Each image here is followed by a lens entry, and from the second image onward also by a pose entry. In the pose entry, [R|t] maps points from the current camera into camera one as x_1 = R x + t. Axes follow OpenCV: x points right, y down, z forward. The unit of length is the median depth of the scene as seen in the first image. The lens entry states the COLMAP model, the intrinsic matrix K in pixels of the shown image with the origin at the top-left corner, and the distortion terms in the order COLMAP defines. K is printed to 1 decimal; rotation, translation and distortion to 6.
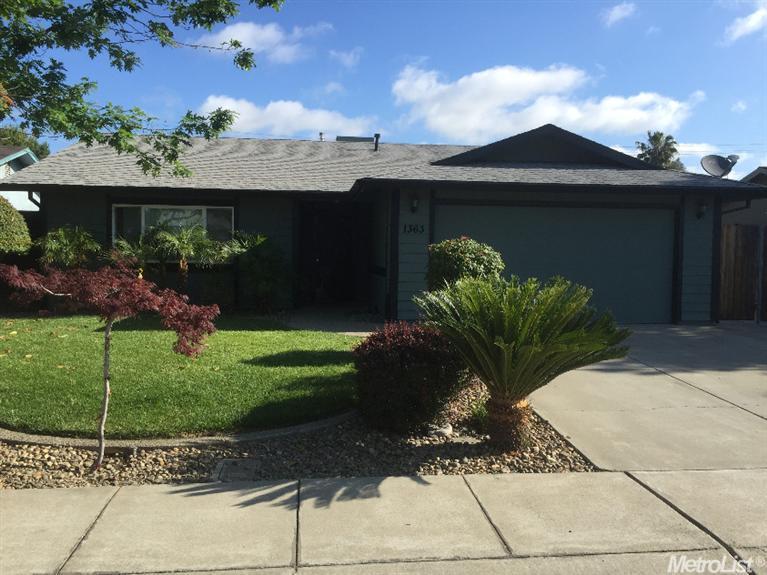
lens RADIAL K [[653.1, 0, 384.6], [0, 653.1, 301.7], [0, 0, 1]] dist [0.087428, -0.157150]
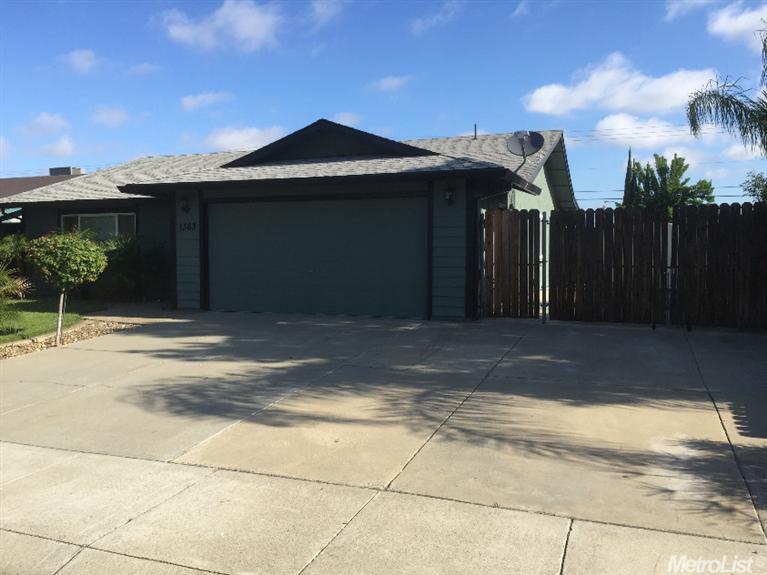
lens RADIAL K [[653.1, 0, 384.6], [0, 653.1, 301.7], [0, 0, 1]] dist [0.087428, -0.157150]
pose [[0.886991, 0.018671, -0.461409, 0.826871], [-0.017119, 0.999825, 0.007548, 0.003178], [0.461469, 0.001204, 0.887156, 0.147703]]
